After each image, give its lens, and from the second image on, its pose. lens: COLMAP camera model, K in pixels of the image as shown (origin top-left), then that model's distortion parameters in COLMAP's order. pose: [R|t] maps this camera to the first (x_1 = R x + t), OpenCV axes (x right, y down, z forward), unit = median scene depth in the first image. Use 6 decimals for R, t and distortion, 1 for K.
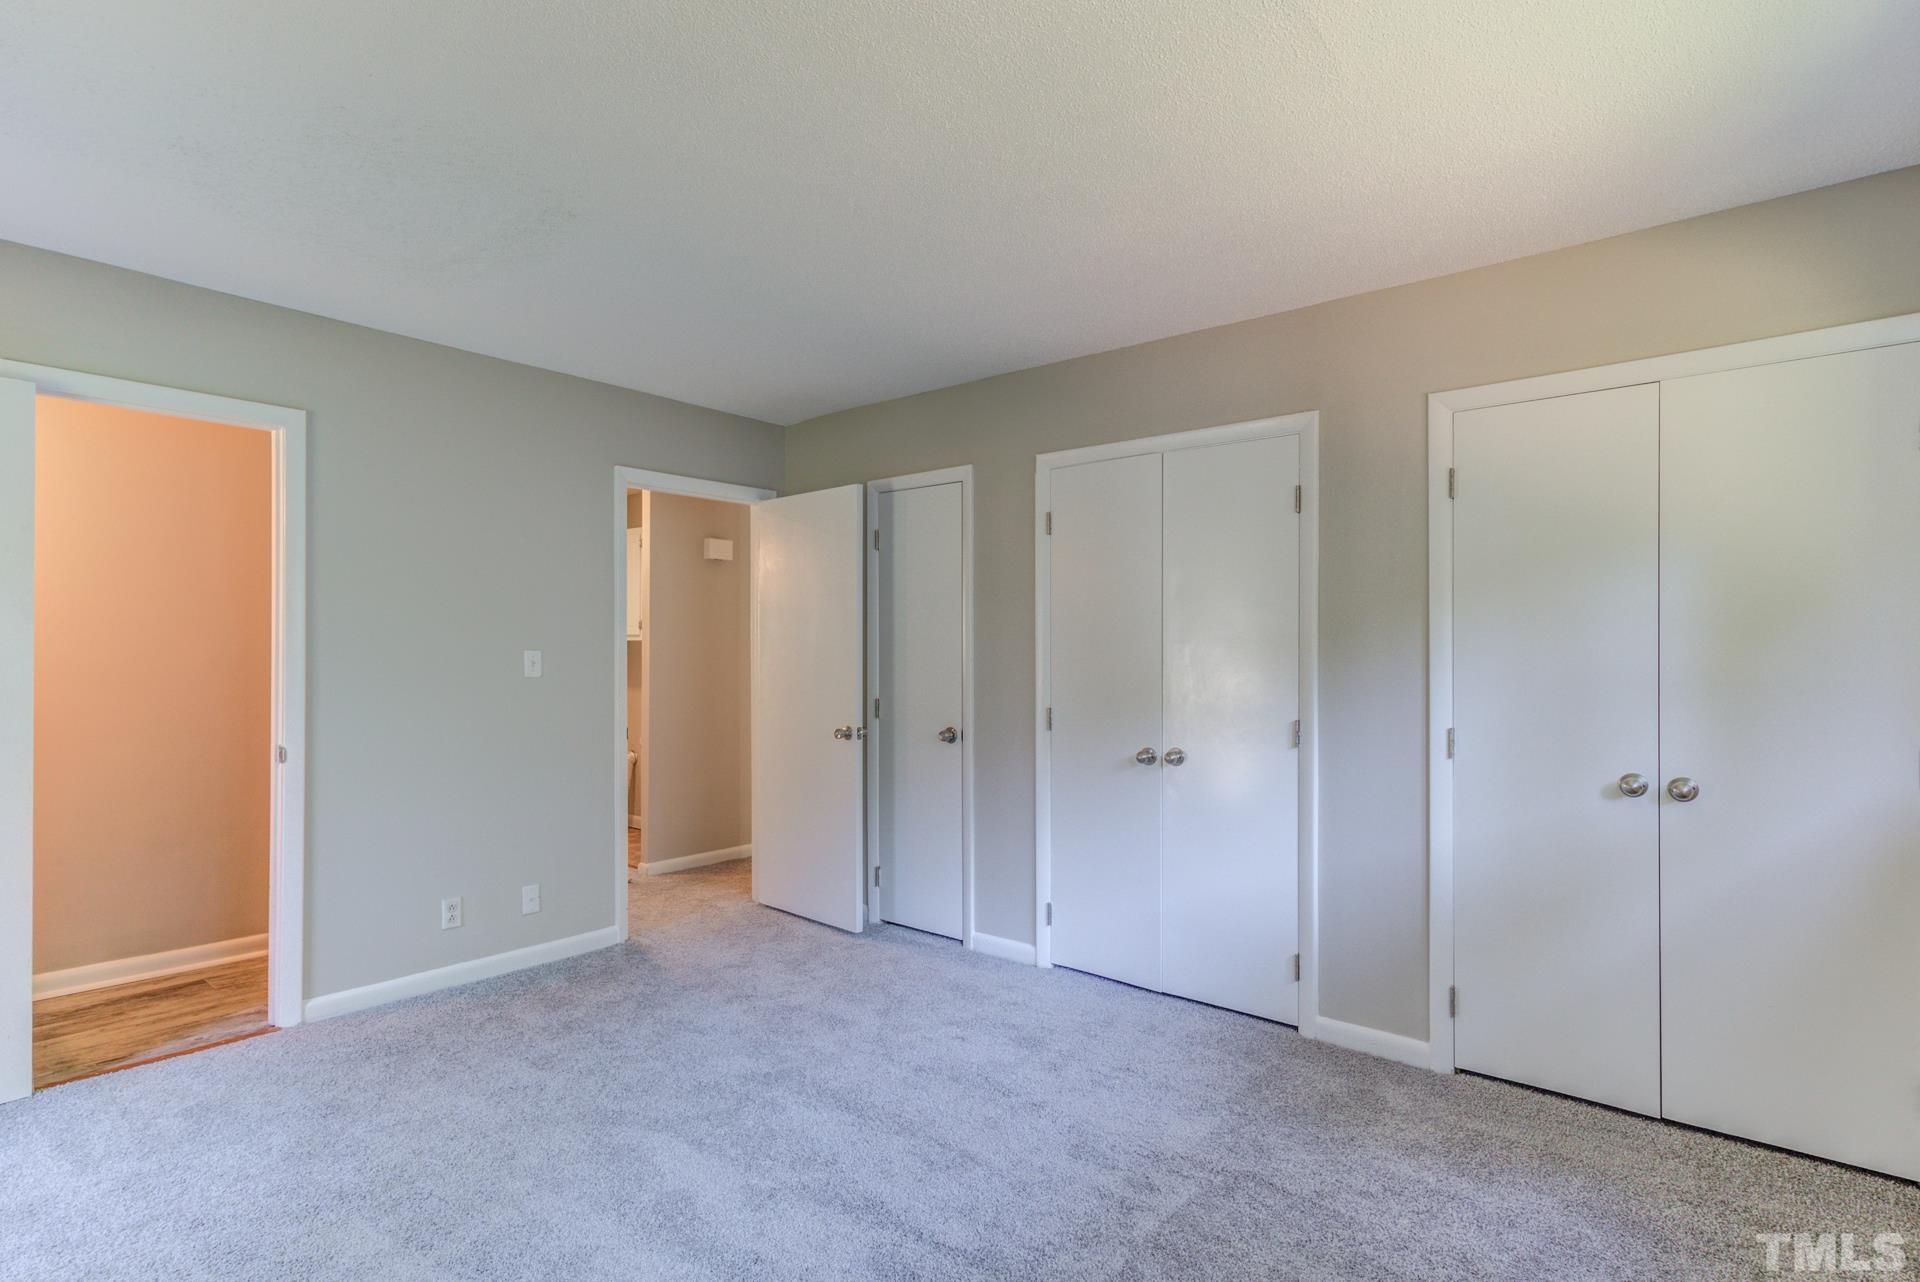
lens RADIAL K [[974.7, 0, 965.8], [0, 974.7, 651.9], [0, 0, 1]] dist [0.010687, -0.000269]
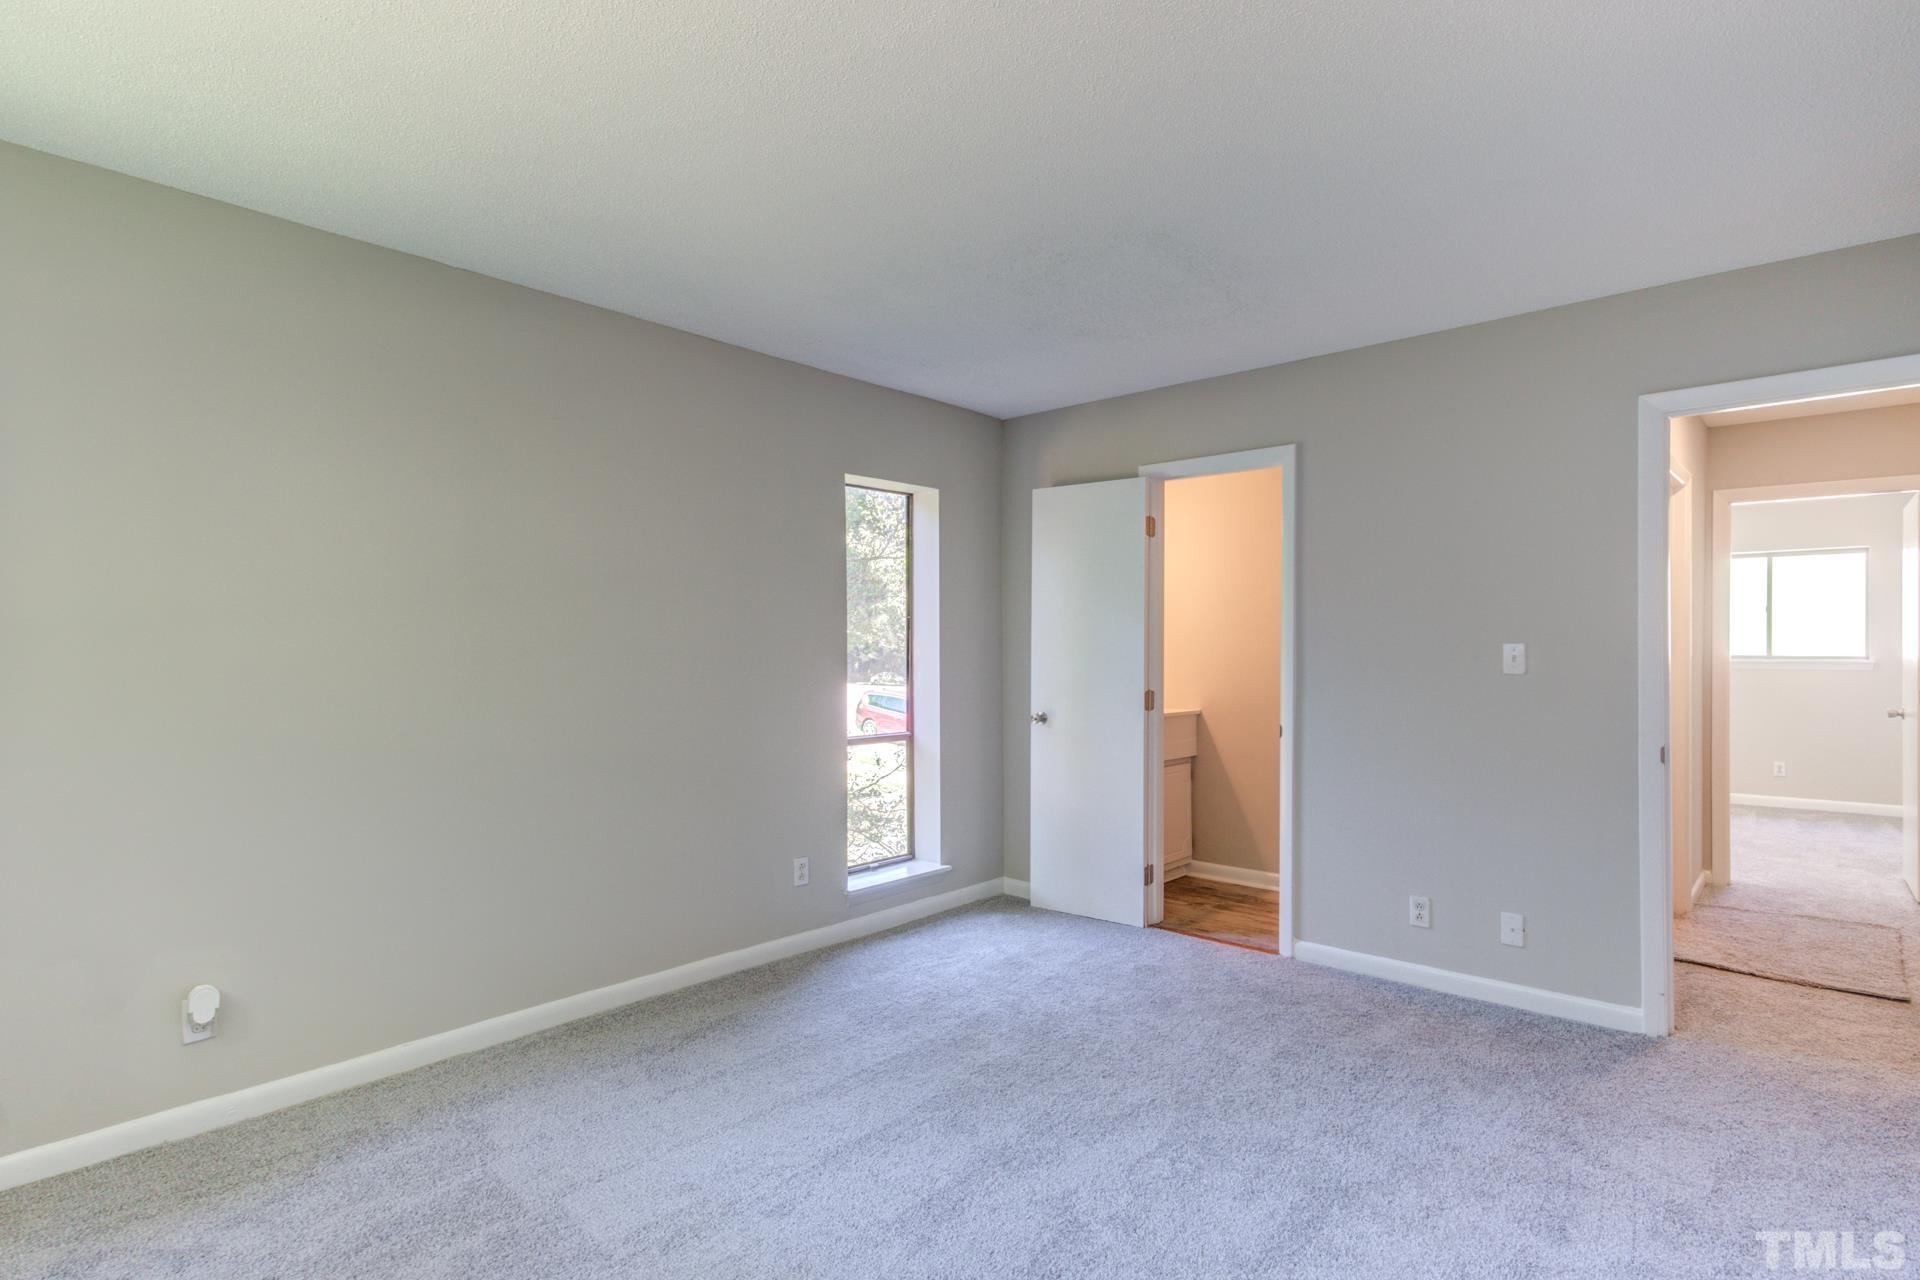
lens RADIAL K [[974.7, 0, 965.8], [0, 974.7, 650.9], [0, 0, 1]] dist [0.010687, -0.000269]
pose [[-0.052968, -0.003079, -0.998591, 0.528069], [0.007640, 0.999965, -0.003488, 0.005347], [0.998567, -0.007814, -0.052943, 0.656940]]
